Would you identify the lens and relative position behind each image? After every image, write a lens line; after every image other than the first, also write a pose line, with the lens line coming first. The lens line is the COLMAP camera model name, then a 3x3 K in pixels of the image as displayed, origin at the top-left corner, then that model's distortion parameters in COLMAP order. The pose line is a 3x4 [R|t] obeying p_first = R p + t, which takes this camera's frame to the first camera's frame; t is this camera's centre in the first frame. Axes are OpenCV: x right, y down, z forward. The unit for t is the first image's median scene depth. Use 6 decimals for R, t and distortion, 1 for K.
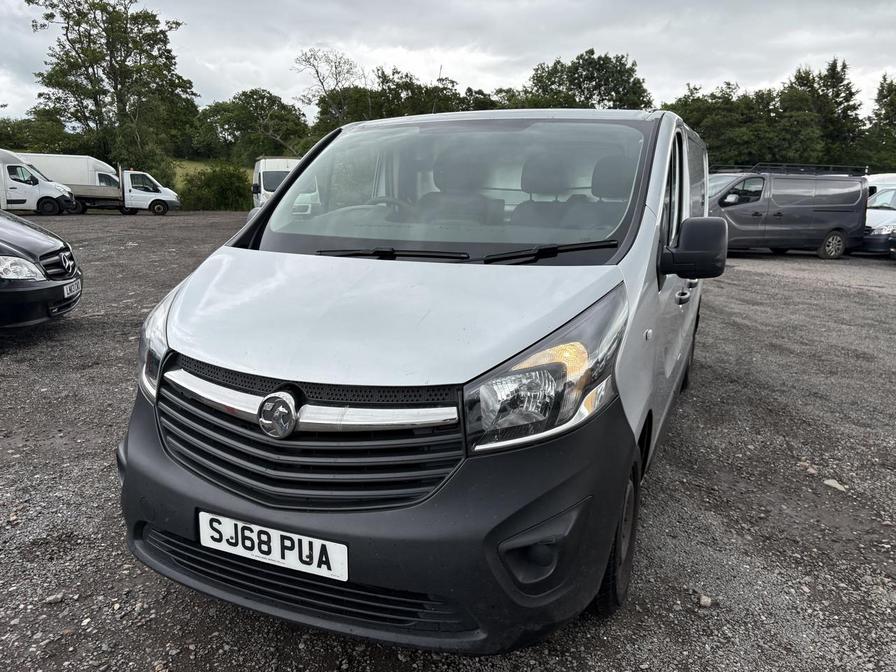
lens RADIAL K [[716.4, 0, 448.3], [0, 716.4, 296.3], [0, 0, 1]] dist [0.084813, -0.086793]
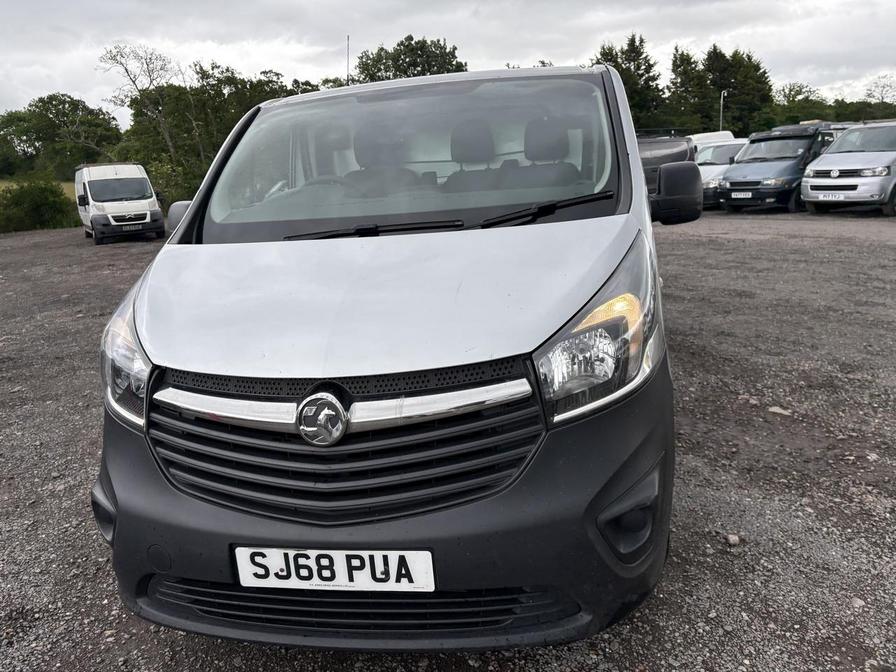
lens RADIAL K [[716.4, 0, 448.3], [0, 716.4, 296.3], [0, 0, 1]] dist [0.084813, -0.086793]
pose [[0.970121, -0.123072, 0.209090, -0.199320], [0.120410, 0.992398, 0.025462, 0.011885], [-0.210634, 0.000475, 0.977565, 0.099870]]
